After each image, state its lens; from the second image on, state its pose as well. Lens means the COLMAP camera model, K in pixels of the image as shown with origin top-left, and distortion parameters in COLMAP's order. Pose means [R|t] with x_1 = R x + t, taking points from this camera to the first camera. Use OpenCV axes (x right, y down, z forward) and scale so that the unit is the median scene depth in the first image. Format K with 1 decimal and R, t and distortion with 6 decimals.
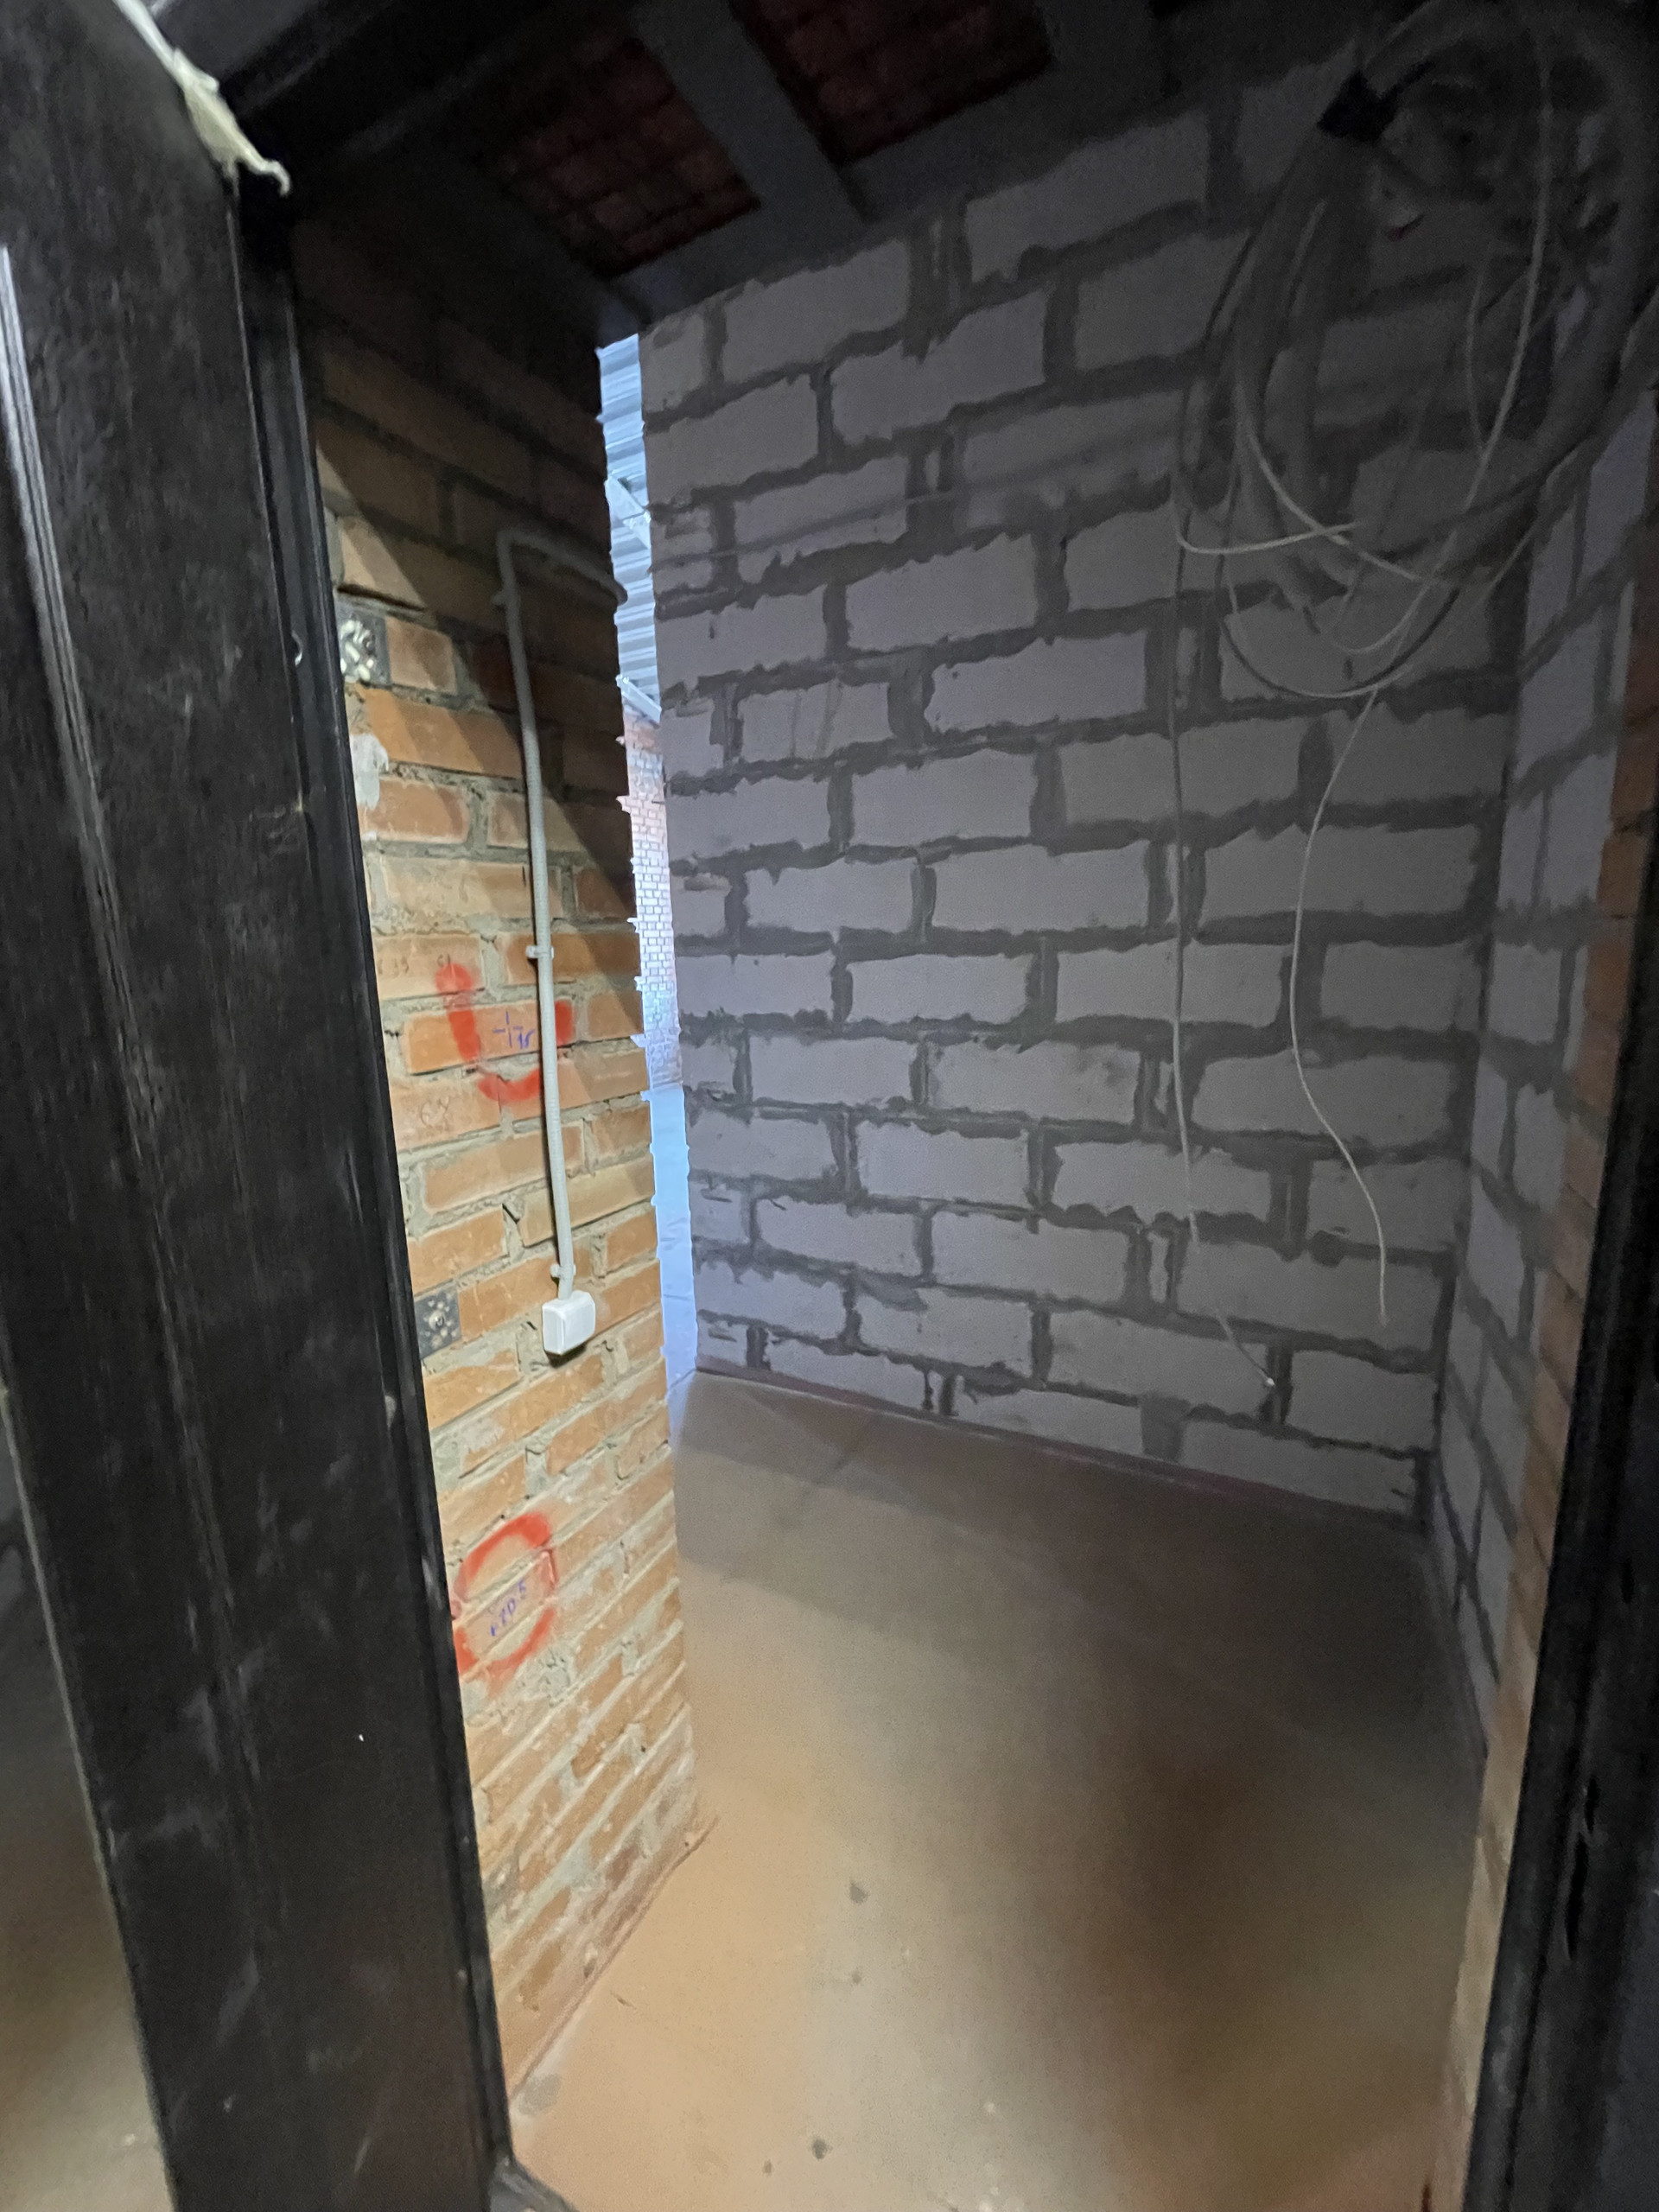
lens RADIAL K [[891.3, 0, 835.2], [0, 891.3, 1103.8], [0, 0, 1]] dist [-0.000268, 0.000843]
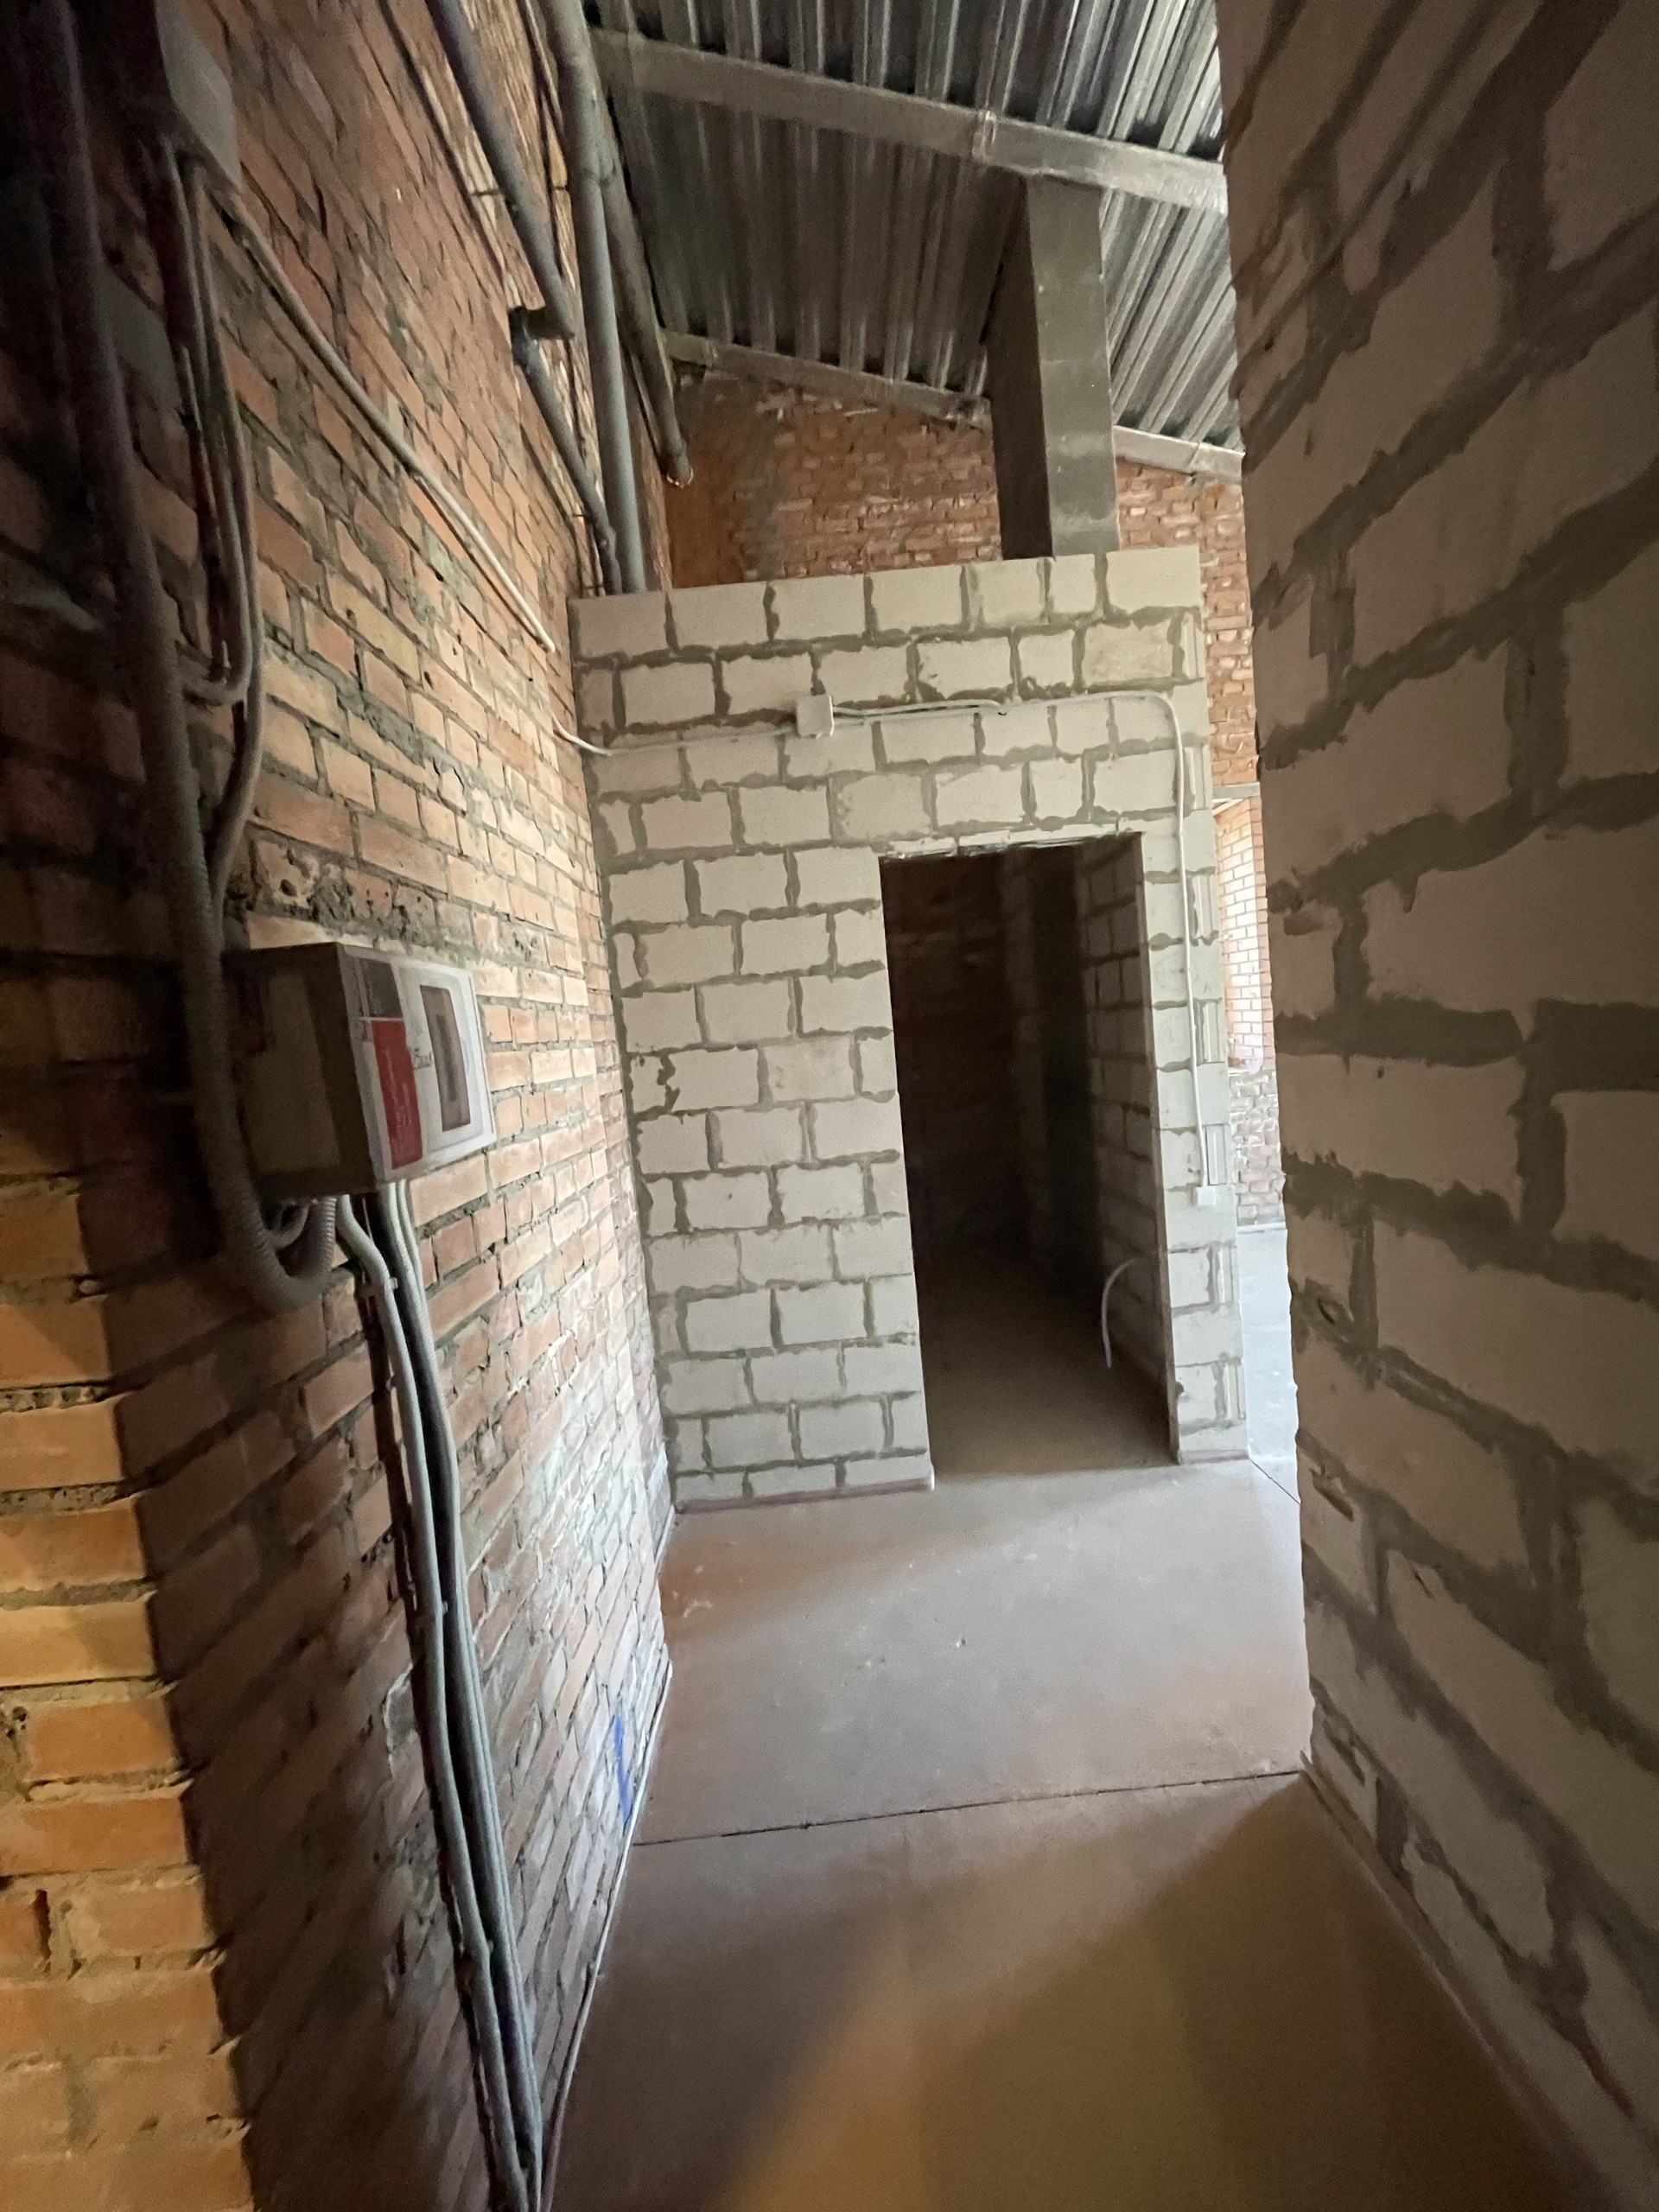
lens RADIAL K [[891.3, 0, 838.2], [0, 891.3, 1096.9], [0, 0, 1]] dist [-0.000268, 0.000843]
pose [[0.472243, 0.054914, -0.879756, 0.212335], [-0.087990, 0.996009, 0.014938, -0.134569], [0.877066, 0.070356, 0.475190, 0.544108]]
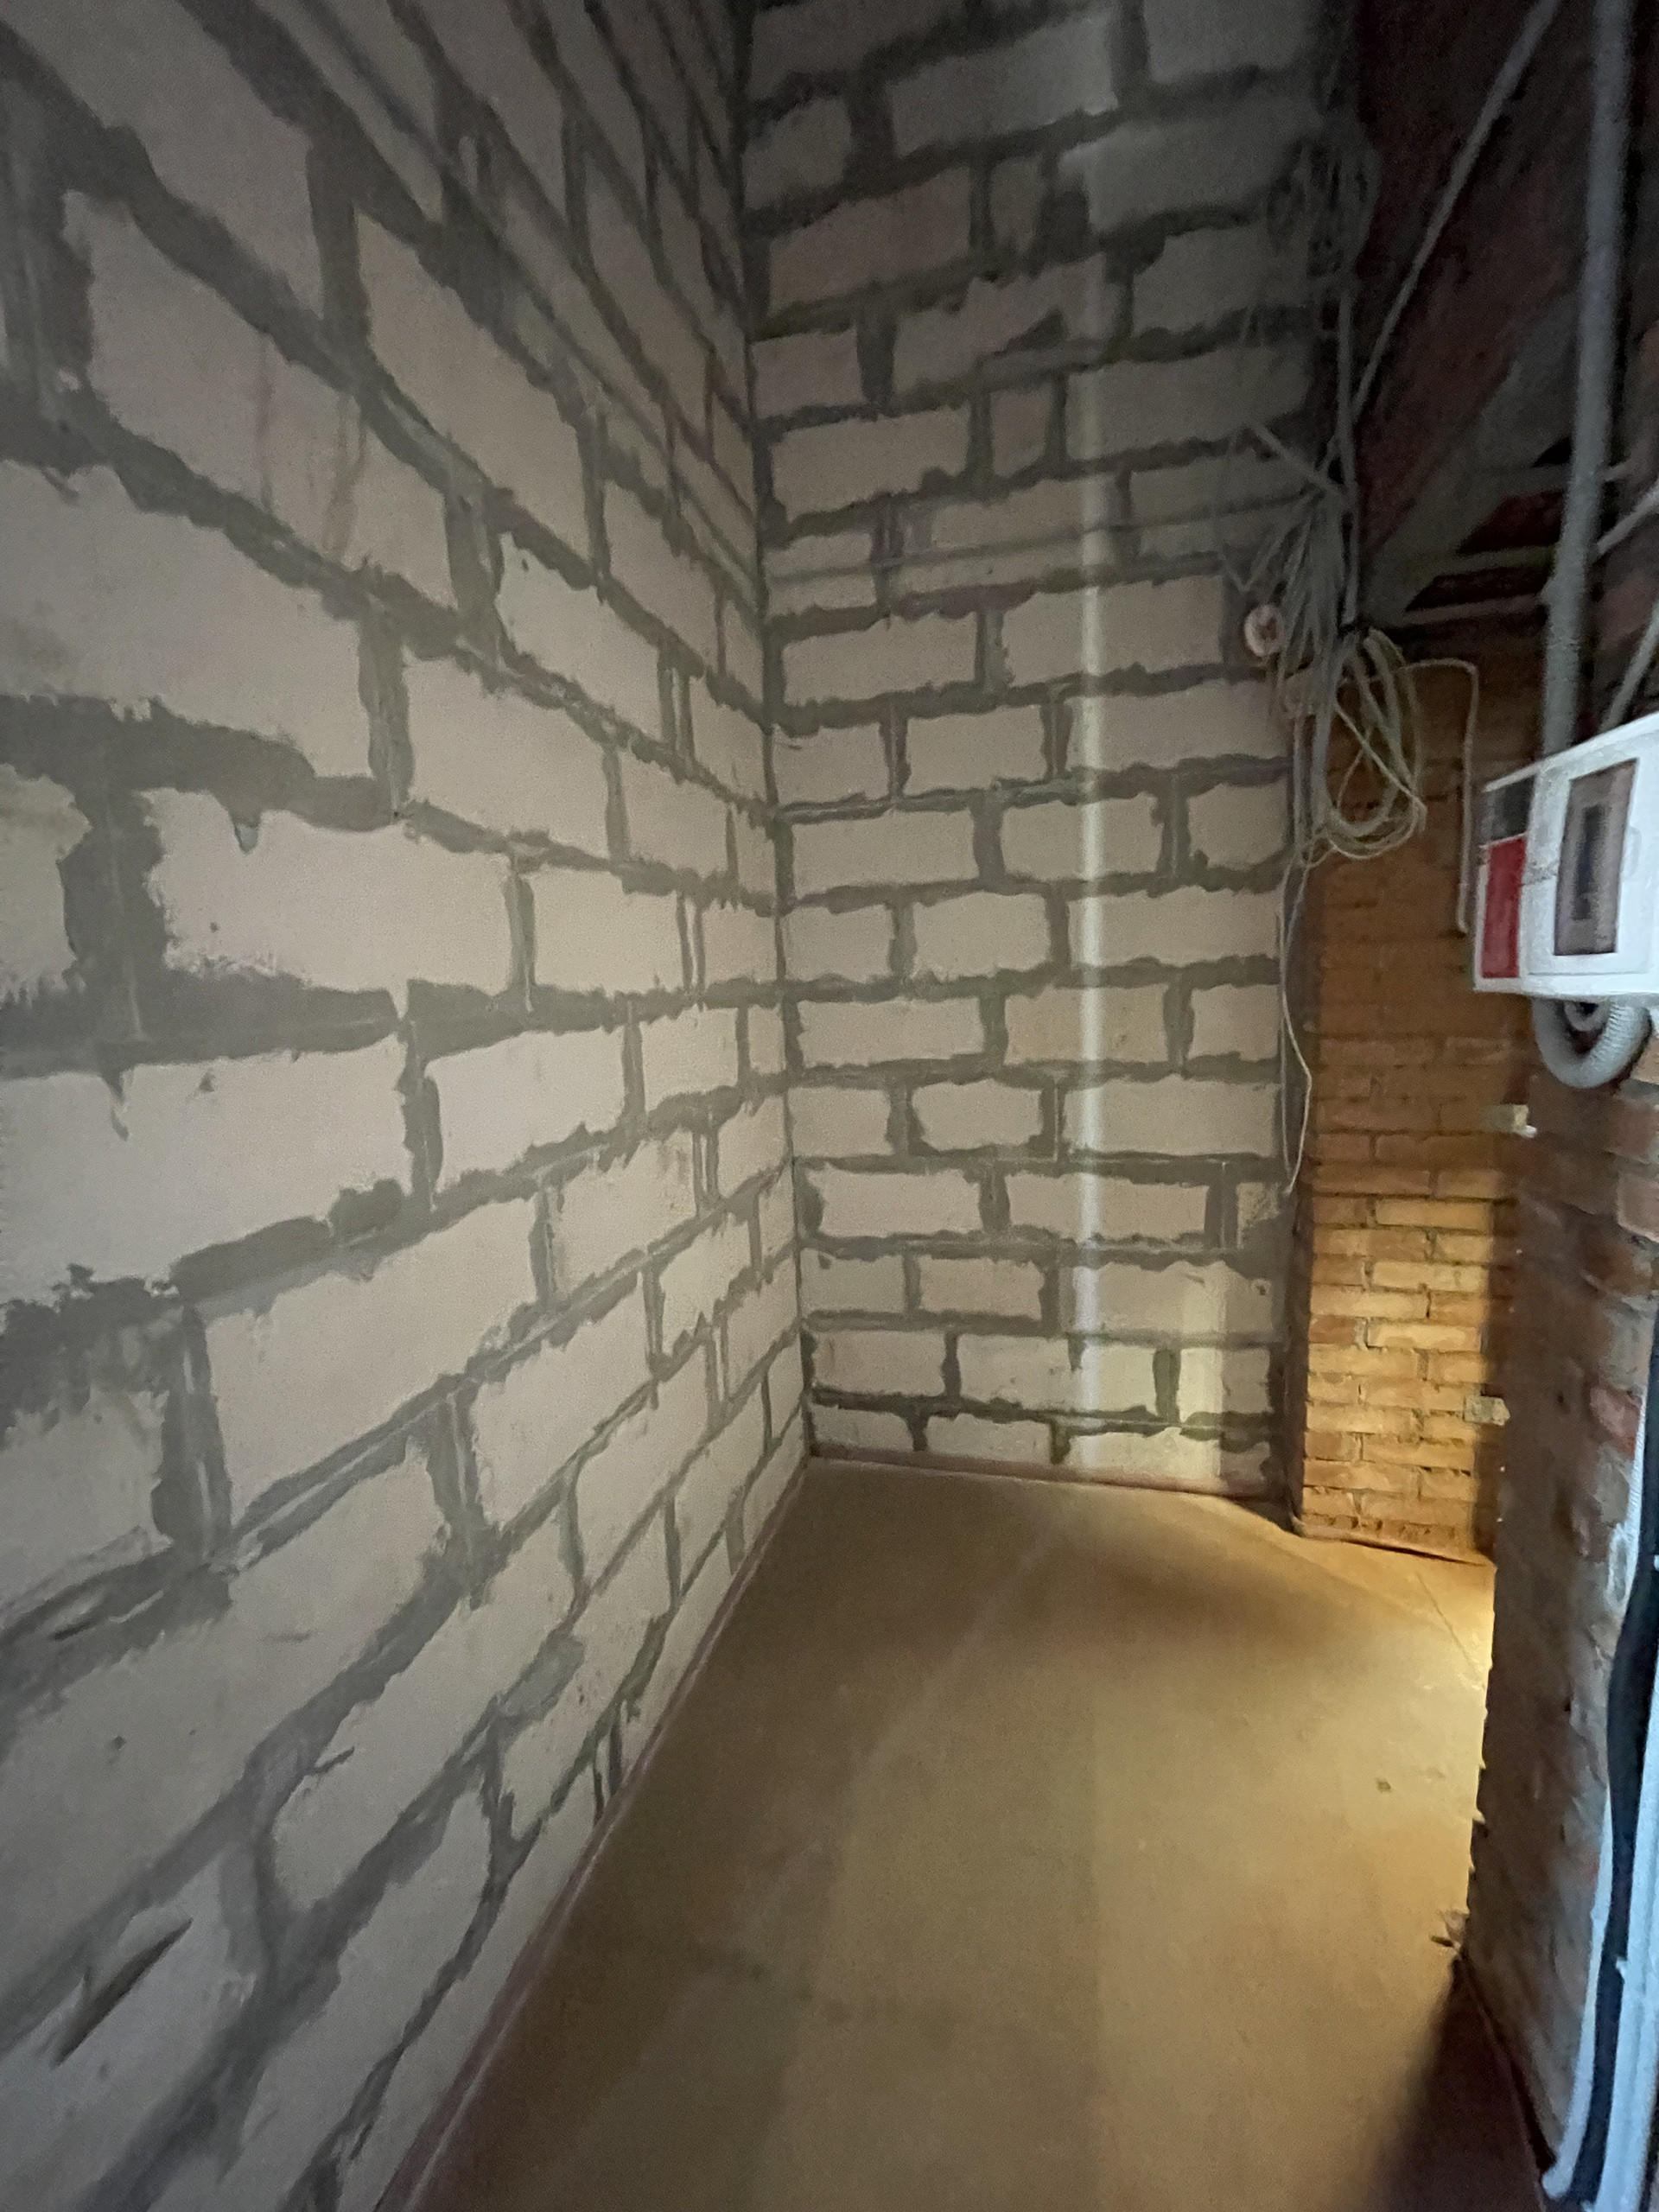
lens RADIAL K [[891.3, 0, 832.7], [0, 891.3, 1107.2], [0, 0, 1]] dist [-0.000268, 0.000843]
pose [[-0.211385, -0.093586, 0.972912, -0.469140], [0.231320, 0.962336, 0.142828, -0.153714], [-0.949635, 0.255246, -0.181775, 0.904298]]
